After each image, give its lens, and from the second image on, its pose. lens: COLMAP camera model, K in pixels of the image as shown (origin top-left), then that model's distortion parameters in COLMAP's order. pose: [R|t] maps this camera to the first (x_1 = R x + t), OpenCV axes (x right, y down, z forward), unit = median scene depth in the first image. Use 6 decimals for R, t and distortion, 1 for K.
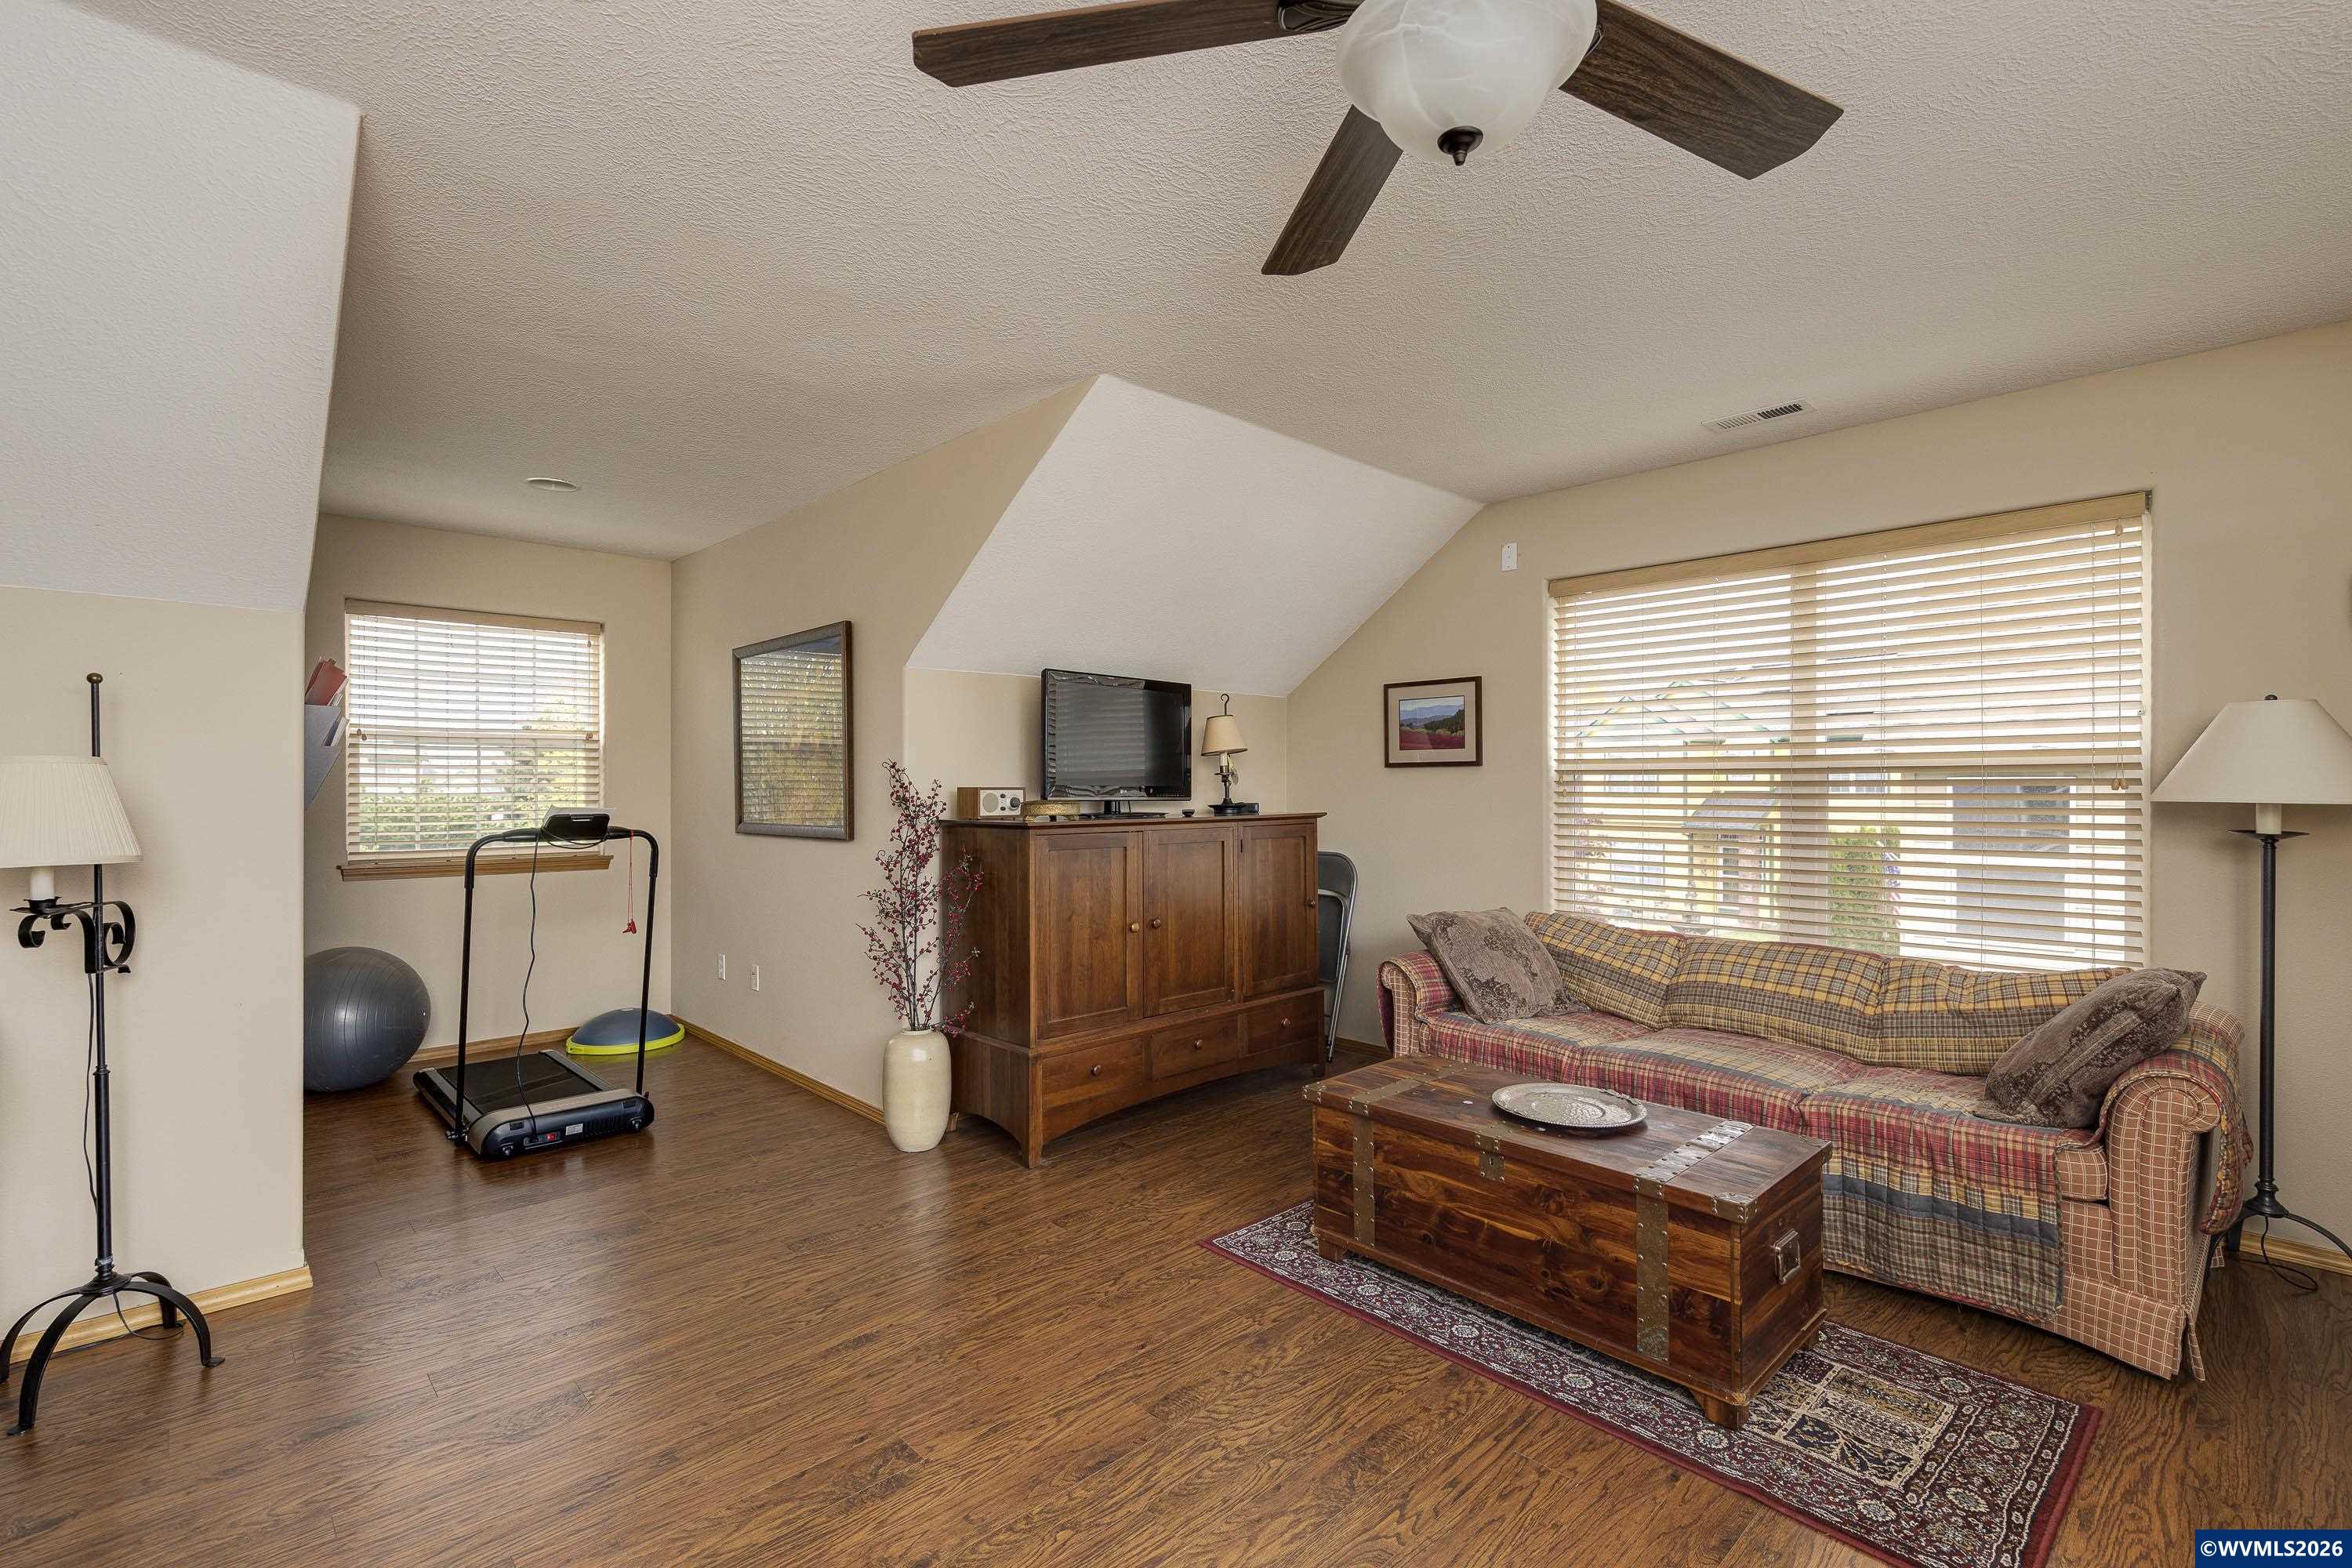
lens RADIAL K [[1061.8, 0, 1174.3], [0, 1061.8, 788.2], [0, 0, 1]] dist [0.002484, 0.000156]
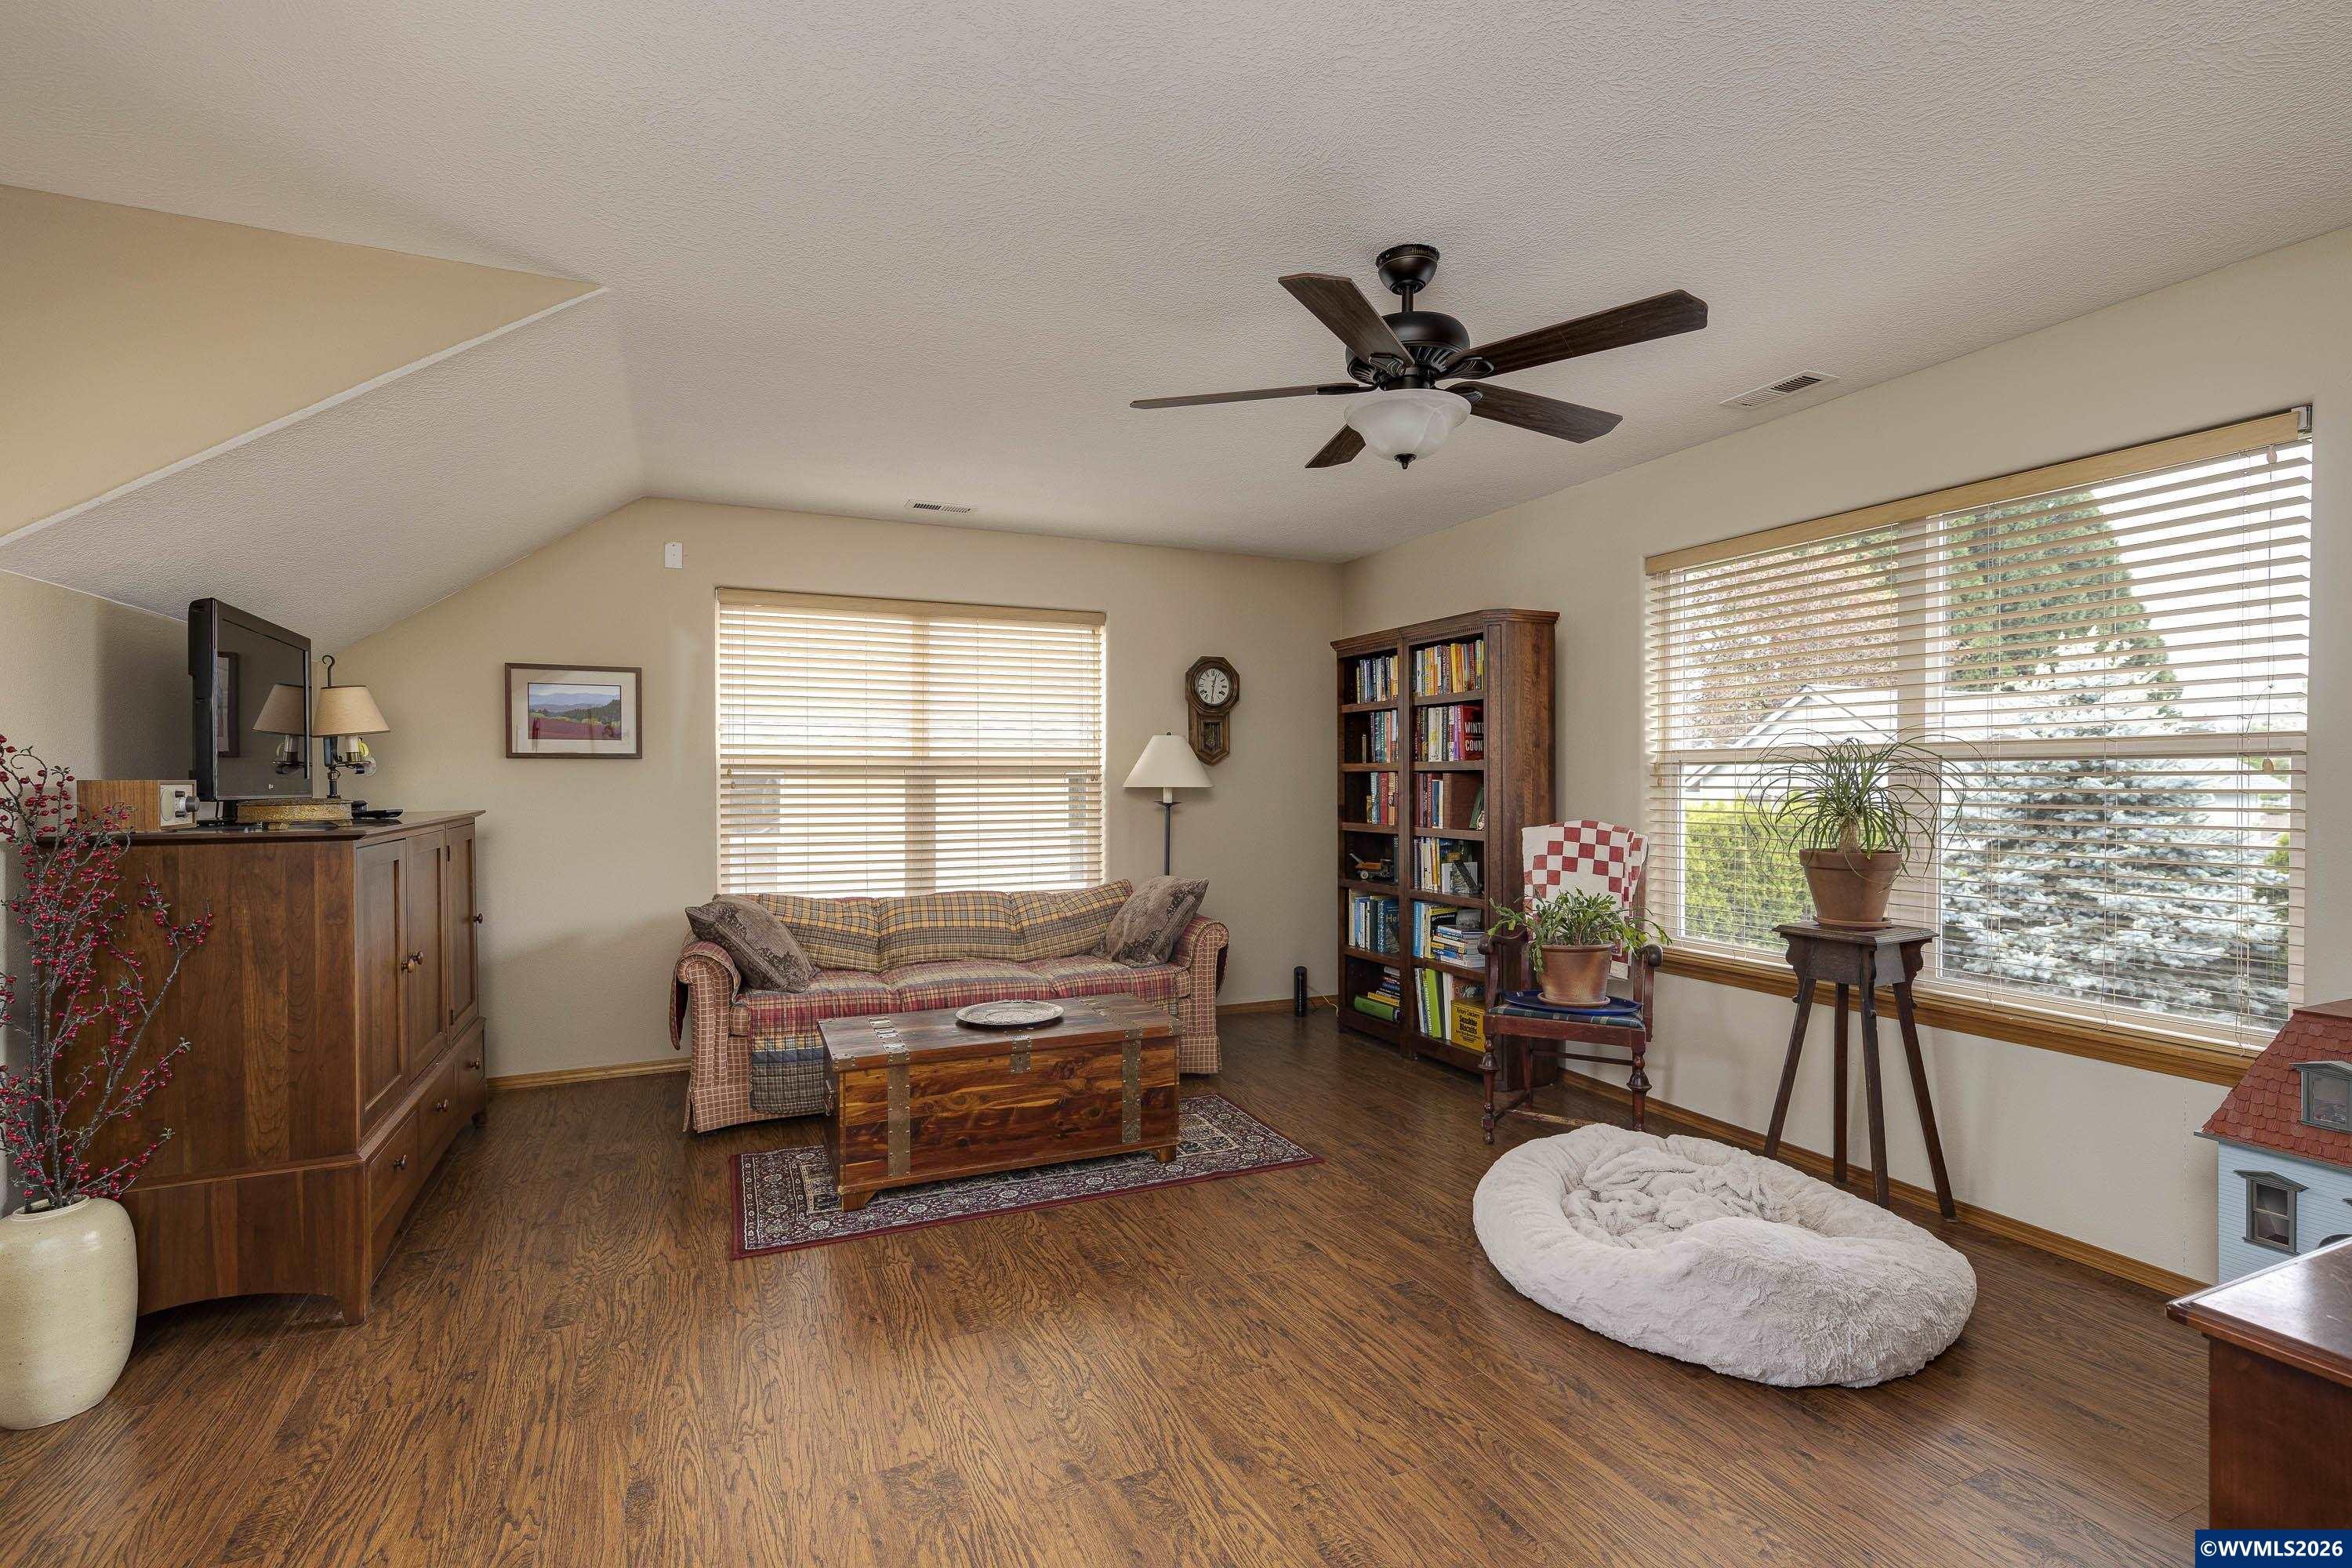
lens RADIAL K [[1061.8, 0, 1177.1], [0, 1061.8, 786.1], [0, 0, 1]] dist [0.002484, 0.000156]
pose [[0.332354, -0.008082, 0.943120, -0.649948], [0.002974, 0.999967, 0.007521, -0.001878], [-0.943150, 0.000305, 0.332367, 0.267984]]
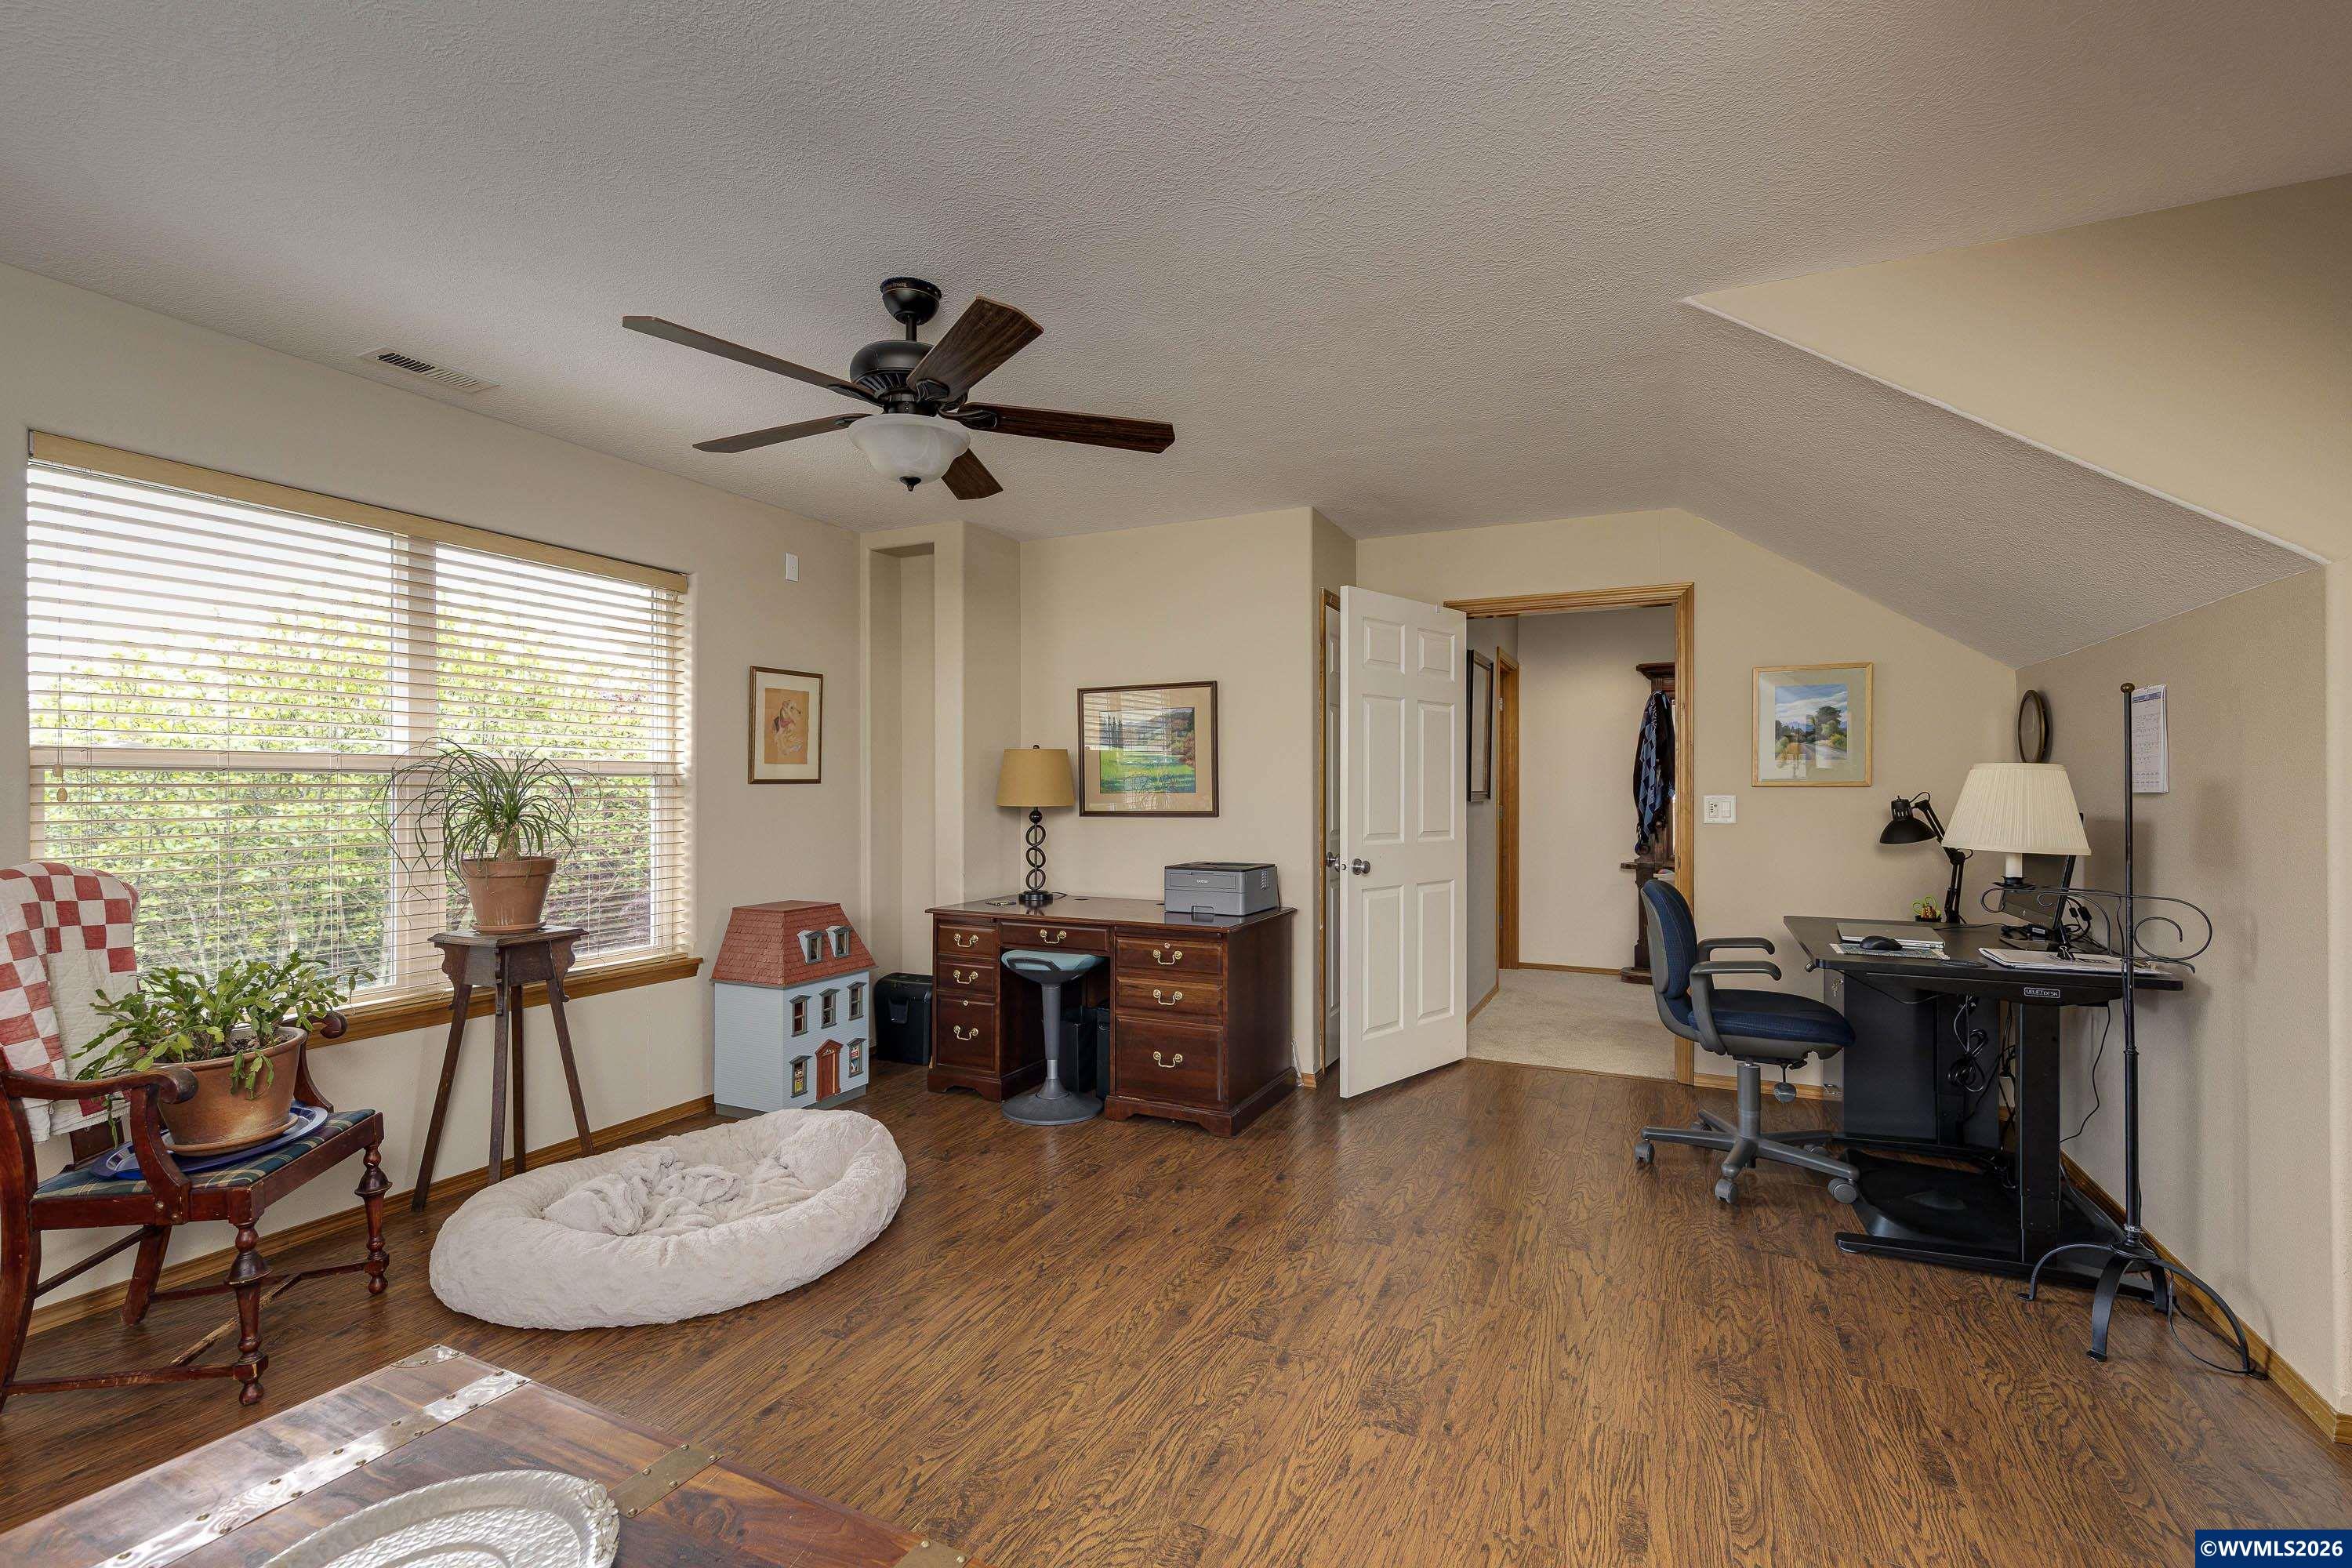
lens RADIAL K [[1061.8, 0, 1174.2], [0, 1061.8, 780.6], [0, 0, 1]] dist [0.002484, 0.000156]
pose [[-0.933060, -0.002382, -0.359712, 0.195524], [0.000537, 0.999968, -0.008015, -0.000292], [0.359720, -0.007671, -0.933029, 1.145092]]
